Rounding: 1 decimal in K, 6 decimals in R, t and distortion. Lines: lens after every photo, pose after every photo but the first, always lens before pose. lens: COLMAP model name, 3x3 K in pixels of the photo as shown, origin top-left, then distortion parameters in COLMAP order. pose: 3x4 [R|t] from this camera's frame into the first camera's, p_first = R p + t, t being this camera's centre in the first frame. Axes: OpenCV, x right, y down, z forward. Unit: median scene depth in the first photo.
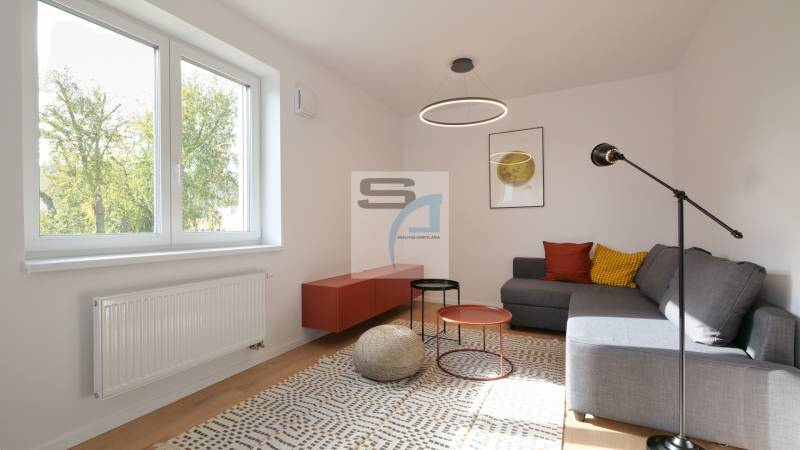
lens RADIAL K [[337.1, 0, 400.0], [0, 337.1, 225.0], [0, 0, 1]] dist [0.001496, -0.000079]
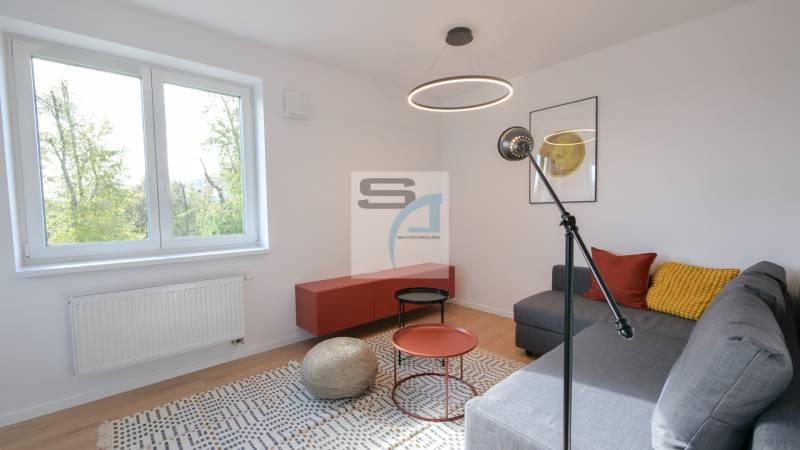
lens RADIAL K [[337.6, 0, 399.7], [0, 337.6, 229.3], [0, 0, 1]] dist [-0.000330, -0.001074]
pose [[0.935814, 0.016715, -0.352098, 0.380433], [0.006633, 0.997863, 0.065002, -0.061736], [0.352432, -0.063165, 0.933703, 0.160004]]
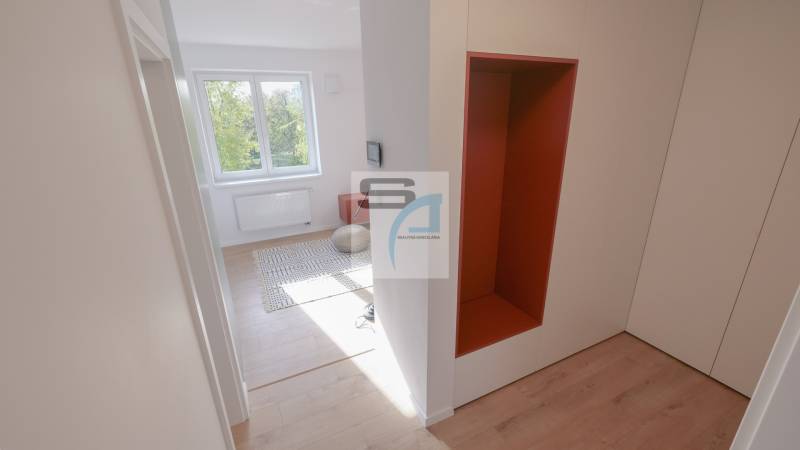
lens RADIAL K [[337.6, 0, 399.7], [0, 337.6, 229.3], [0, 0, 1]] dist [-0.000330, -0.001074]
pose [[0.809745, 0.180699, -0.558267, 1.035573], [0.015895, 0.944299, 0.328705, -0.246320], [0.586567, -0.275041, 0.761769, -0.231669]]
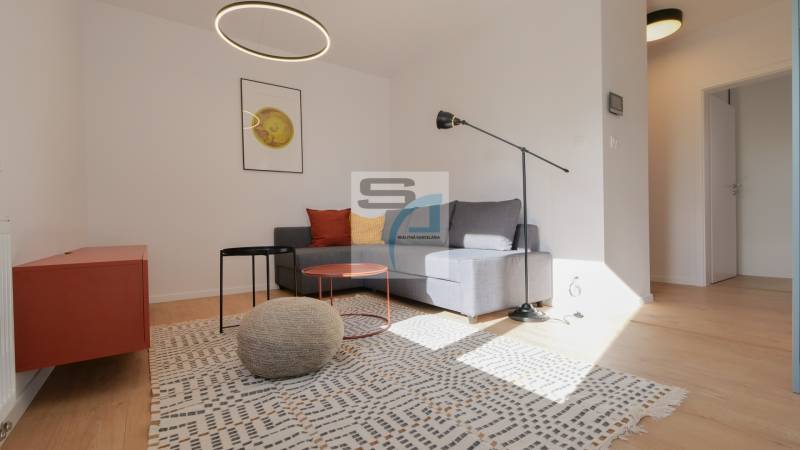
lens RADIAL K [[354.5, 0, 400.0], [0, 354.5, 225.0], [0, 0, 1]] dist [-0.000266, -0.000350]
pose [[0.458879, -0.003838, 0.888491, -0.464812], [0.013555, 0.999905, -0.002681, 0.133859], [-0.888396, 0.013273, 0.458887, 0.396719]]
